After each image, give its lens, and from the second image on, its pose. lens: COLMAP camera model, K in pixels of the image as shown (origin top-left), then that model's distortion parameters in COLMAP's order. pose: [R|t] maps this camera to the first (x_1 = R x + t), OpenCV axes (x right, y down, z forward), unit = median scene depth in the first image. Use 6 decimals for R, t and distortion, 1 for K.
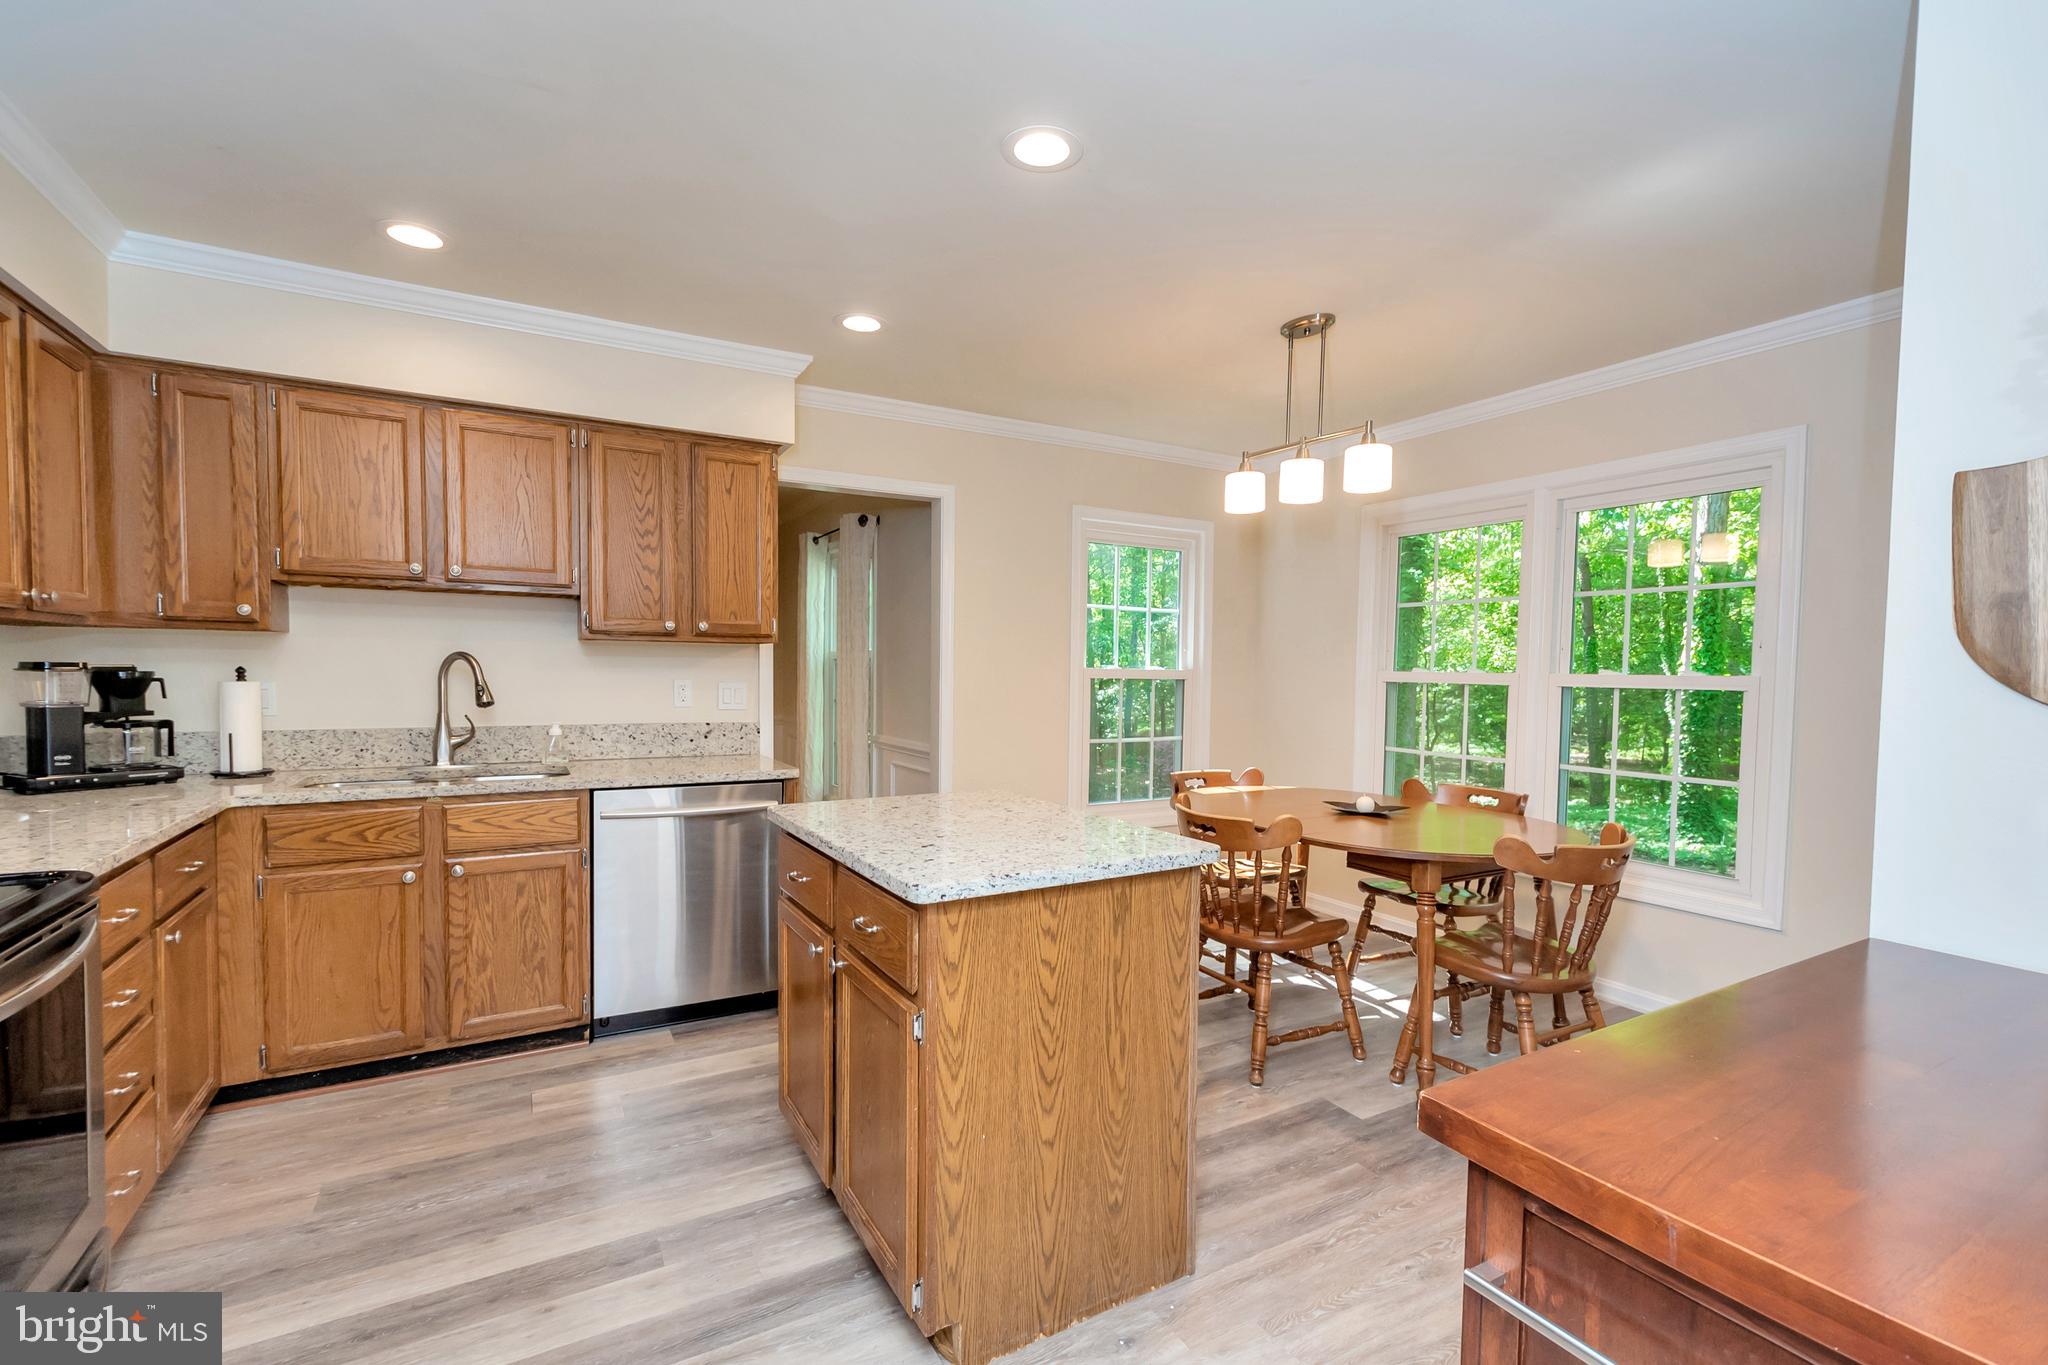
lens RADIAL K [[899.2, 0, 1032.8], [0, 899.2, 704.8], [0, 0, 1]] dist [0.020482, -0.008736]
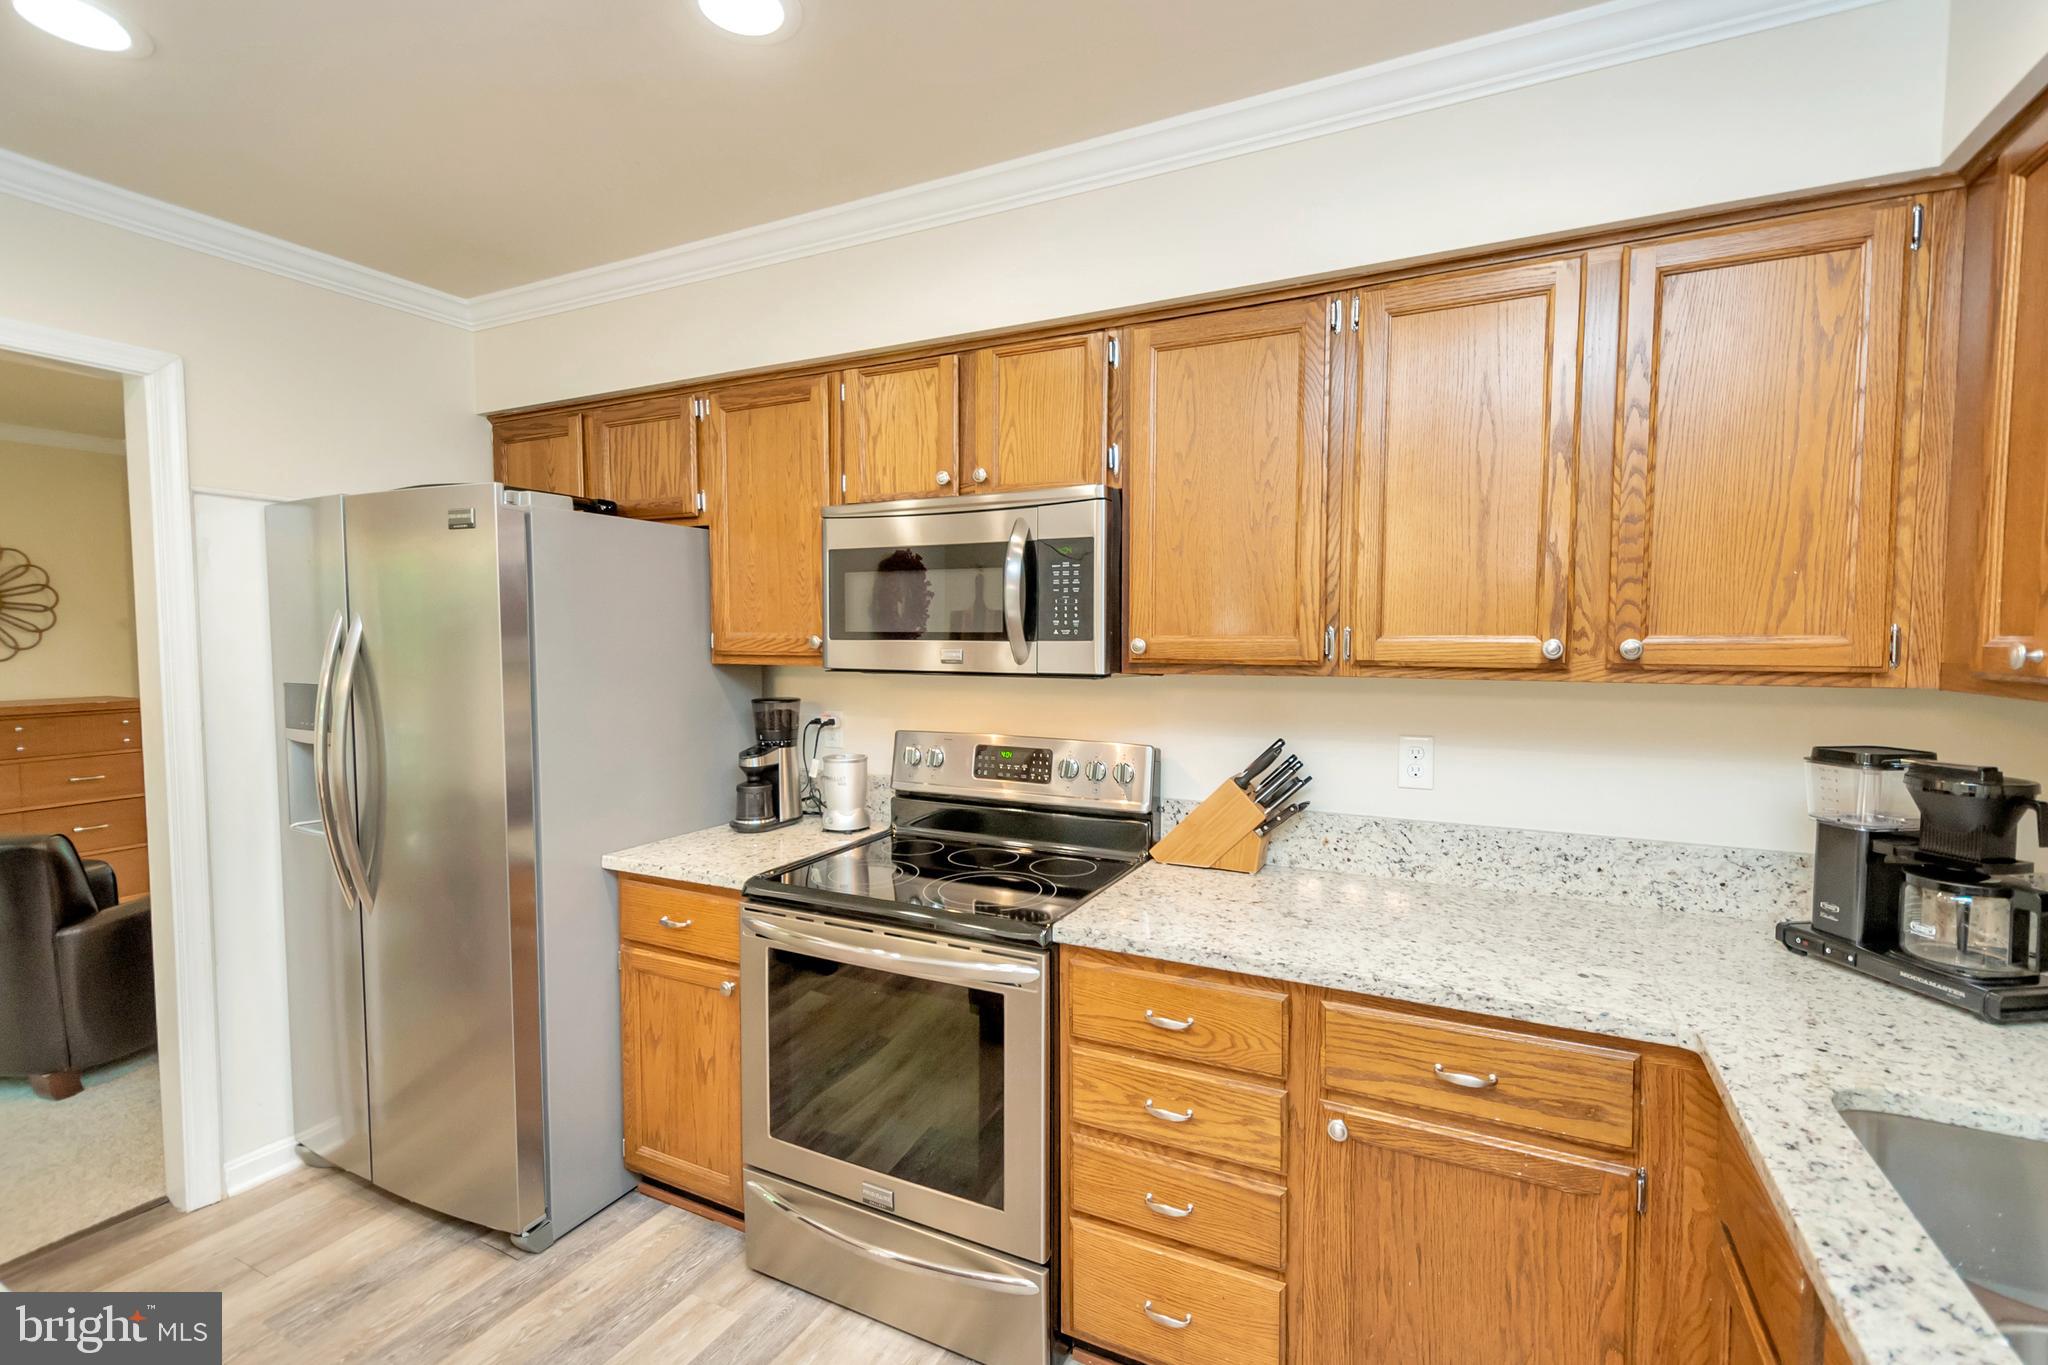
lens RADIAL K [[907.3, 0, 1037.4], [0, 907.3, 685.9], [0, 0, 1]] dist [0.019089, -0.008267]
pose [[-0.829770, 0.016451, -0.557862, -0.258244], [-0.036143, 0.995883, 0.083128, -0.105736], [0.556933, 0.089140, -0.825760, 1.059722]]
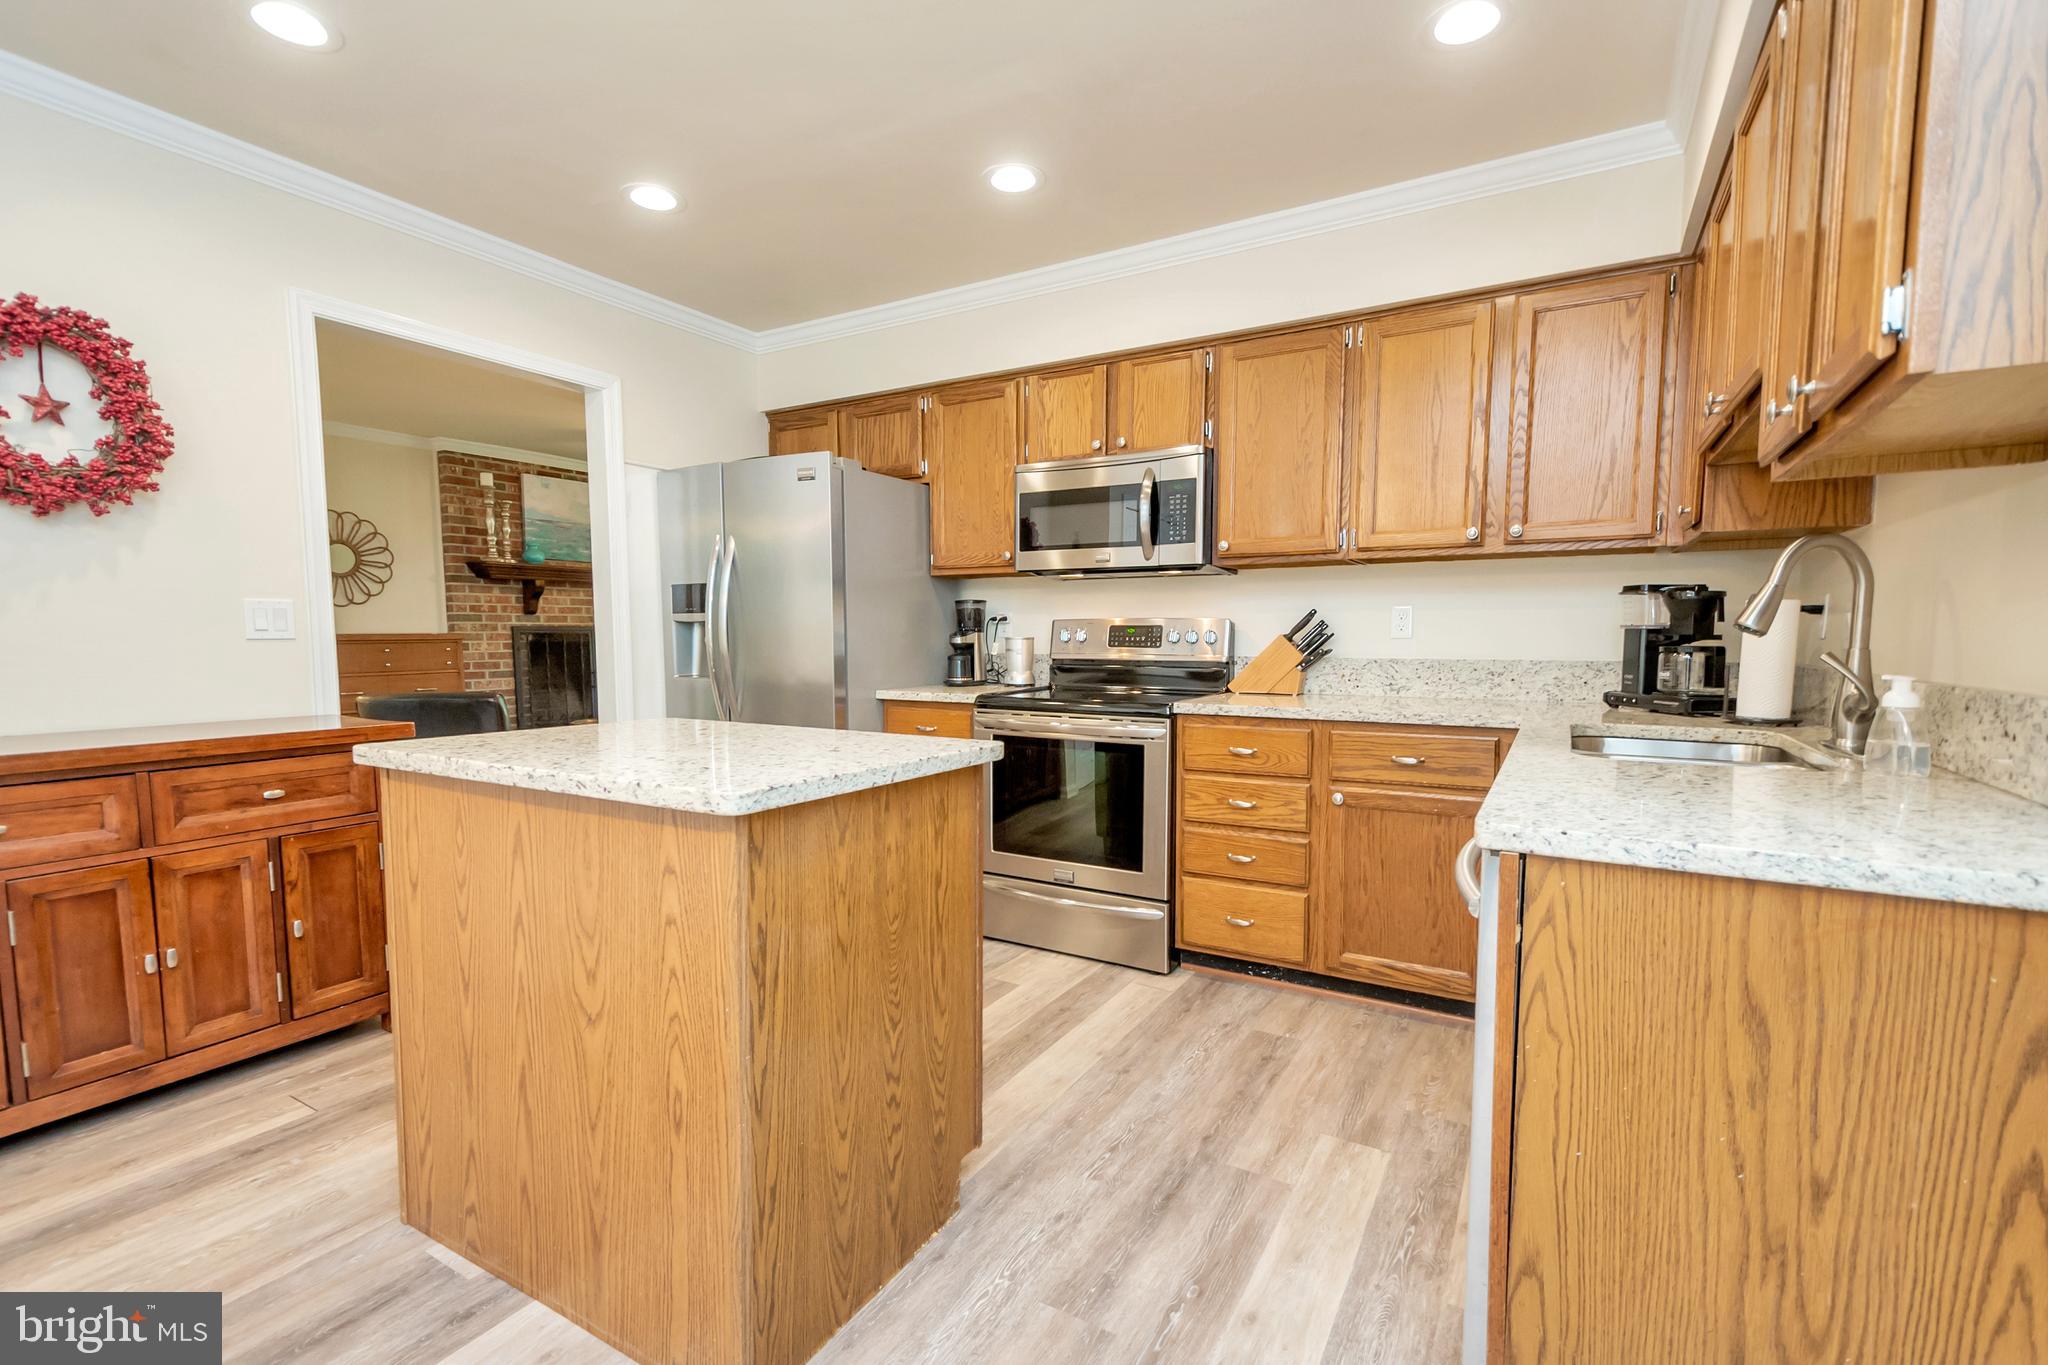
lens RADIAL K [[899.2, 0, 1032.8], [0, 899.2, 704.8], [0, 0, 1]] dist [0.020482, -0.008736]
pose [[-0.865584, 0.025006, -0.500139, 0.050733], [-0.033838, 0.993549, 0.108239, 0.000416], [0.499619, 0.110613, -0.859154, 1.381815]]
